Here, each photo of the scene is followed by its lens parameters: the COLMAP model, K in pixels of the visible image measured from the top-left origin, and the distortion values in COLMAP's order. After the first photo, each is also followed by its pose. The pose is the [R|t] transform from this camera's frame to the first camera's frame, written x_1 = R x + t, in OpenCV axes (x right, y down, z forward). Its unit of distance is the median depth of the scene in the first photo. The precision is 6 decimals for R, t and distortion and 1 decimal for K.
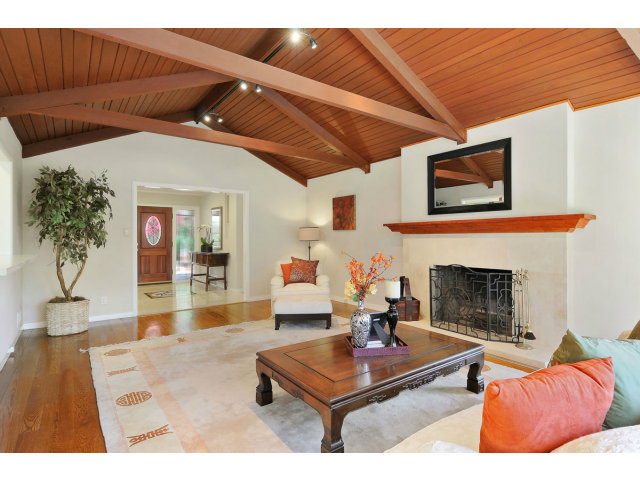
lens RADIAL K [[342.6, 0, 321.7], [0, 342.6, 237.1], [0, 0, 1]] dist [0.007908, 0.000438]
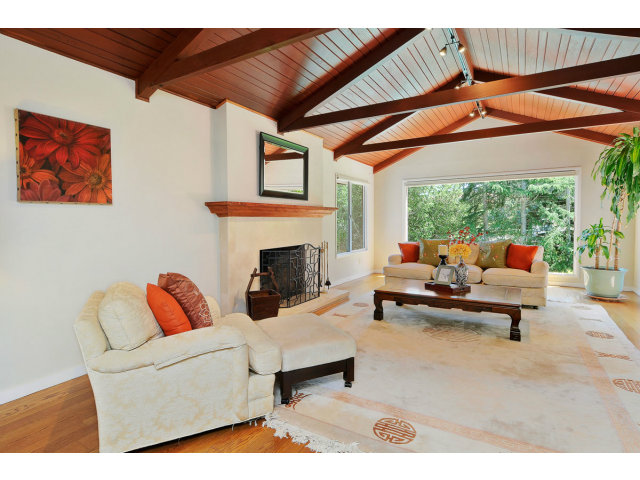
lens RADIAL K [[342.6, 0, 319.7], [0, 342.6, 240.0], [0, 0, 1]] dist [0.007908, 0.000438]
pose [[-0.399089, -0.047920, 0.915659, -0.542668], [0.003505, 0.998546, 0.053786, 0.004120], [-0.916906, 0.024675, -0.398341, 1.101080]]
